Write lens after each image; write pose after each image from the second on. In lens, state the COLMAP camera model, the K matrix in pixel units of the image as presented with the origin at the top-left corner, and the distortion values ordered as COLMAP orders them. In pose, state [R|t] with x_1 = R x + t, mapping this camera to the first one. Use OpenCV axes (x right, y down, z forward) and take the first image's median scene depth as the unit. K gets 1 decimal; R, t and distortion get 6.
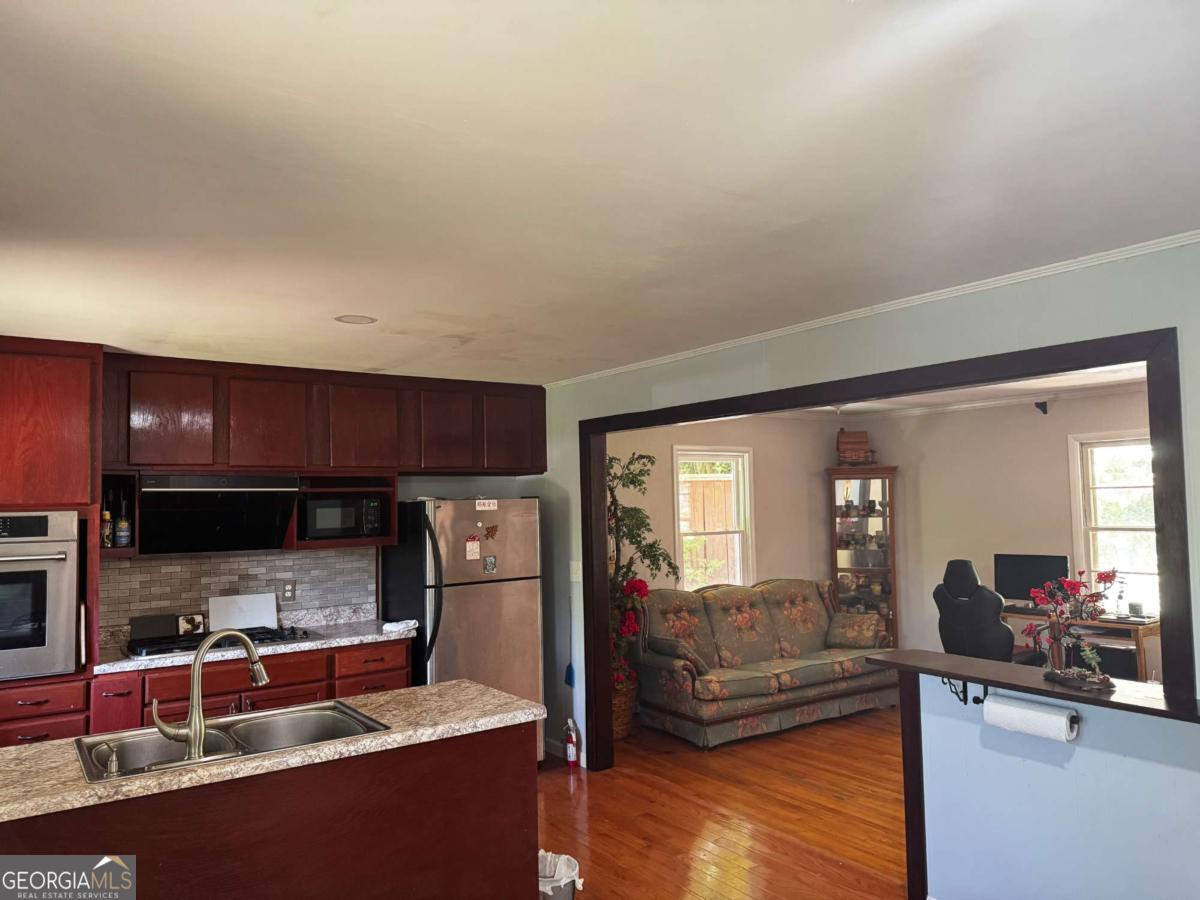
lens RADIAL K [[840.9, 0, 596.8], [0, 840.9, 447.1], [0, 0, 1]] dist [0.071842, -0.083013]
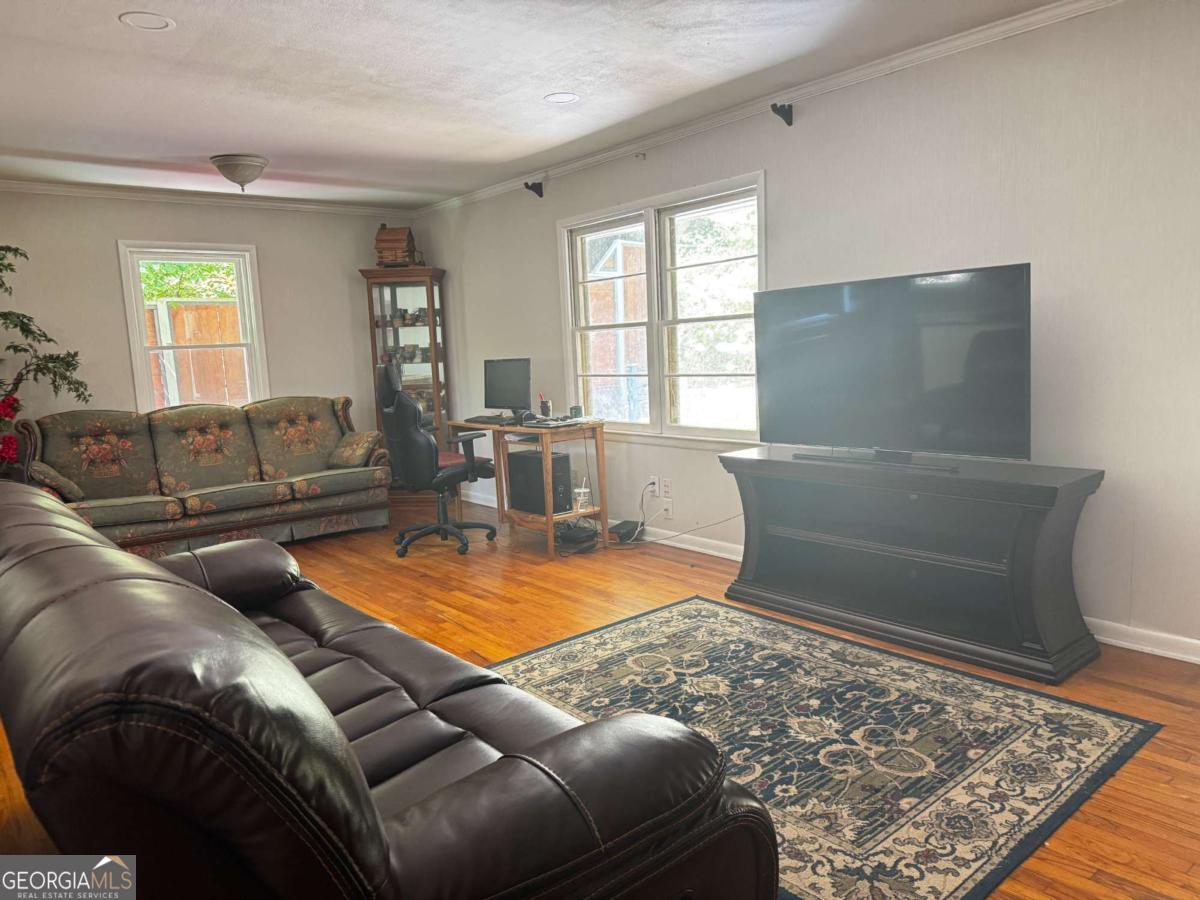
lens RADIAL K [[840.9, 0, 599.1], [0, 840.9, 458.7], [0, 0, 1]] dist [0.071842, -0.083013]
pose [[0.997413, -0.034790, 0.062905, 0.680089], [0.021645, 0.979822, 0.198694, 0.068754], [-0.068548, -0.196819, 0.978041, 0.123715]]
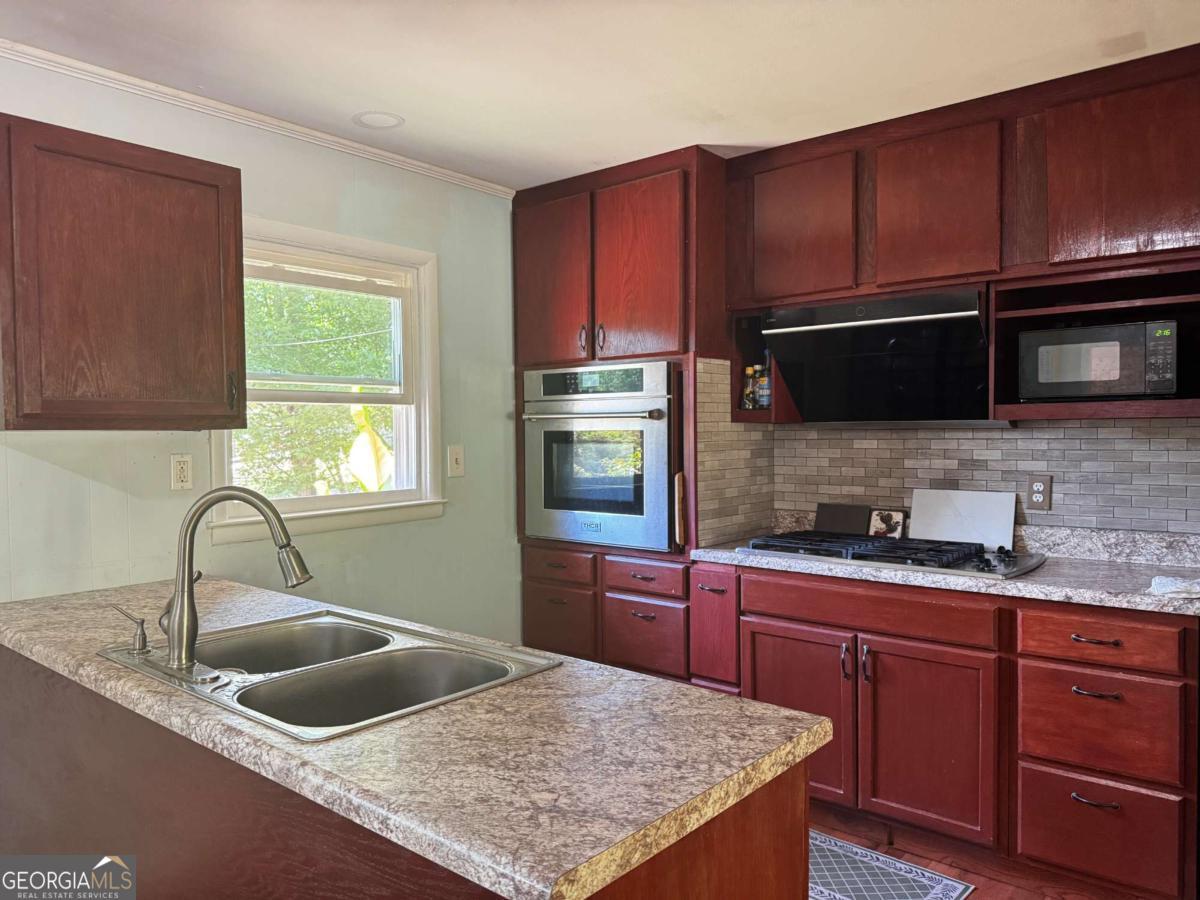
lens RADIAL K [[840.9, 0, 600.4], [0, 840.9, 453.7], [0, 0, 1]] dist [0.071842, -0.083013]
pose [[0.255031, 0.042539, -0.965997, 0.126597], [0.069038, 0.995681, 0.062073, 0.083414], [0.964465, -0.082521, 0.250992, 0.551176]]
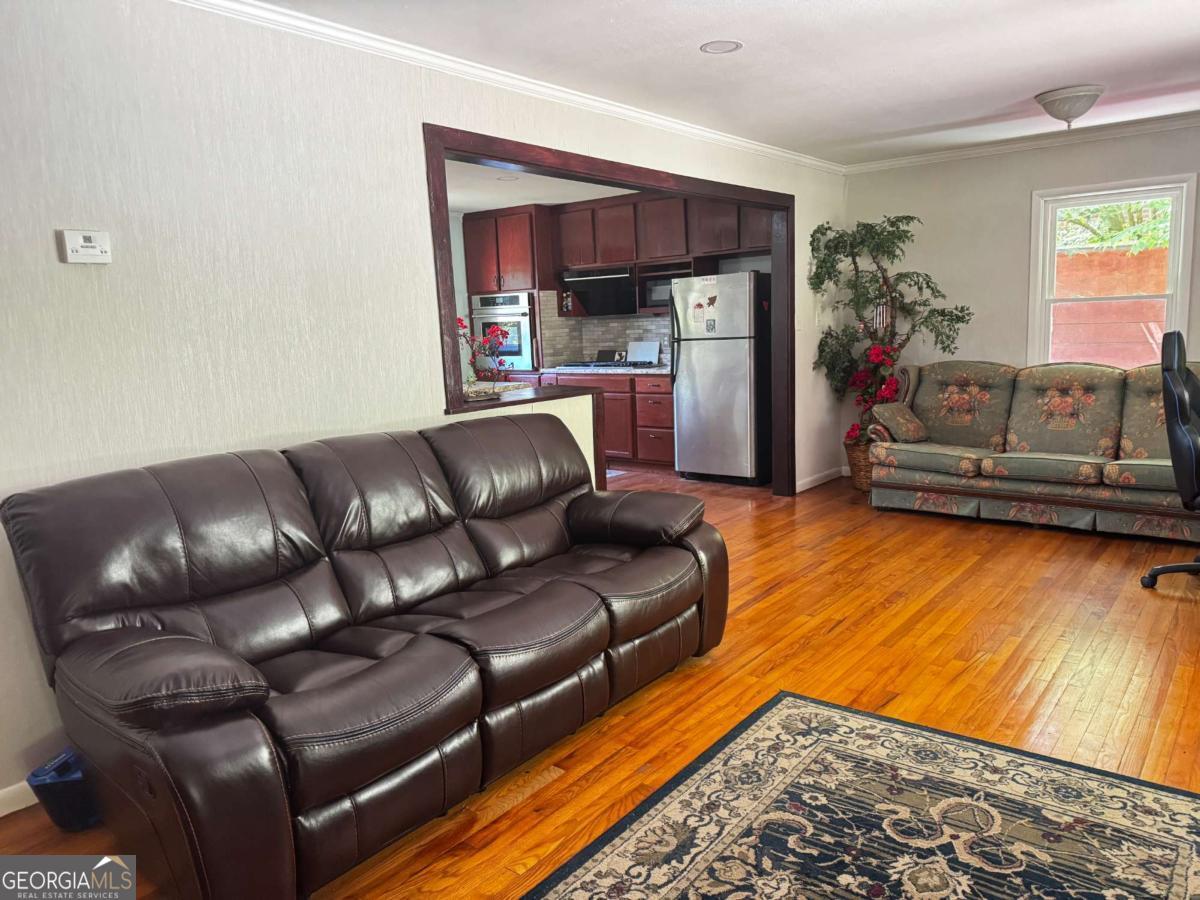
lens RADIAL K [[840.9, 0, 605.4], [0, 840.9, 457.5], [0, 0, 1]] dist [0.071842, -0.083013]
pose [[0.281272, 0.161828, -0.945885, 1.085569], [0.096751, 0.975874, 0.195729, 0.063577], [0.954738, -0.146568, 0.258828, 0.452645]]
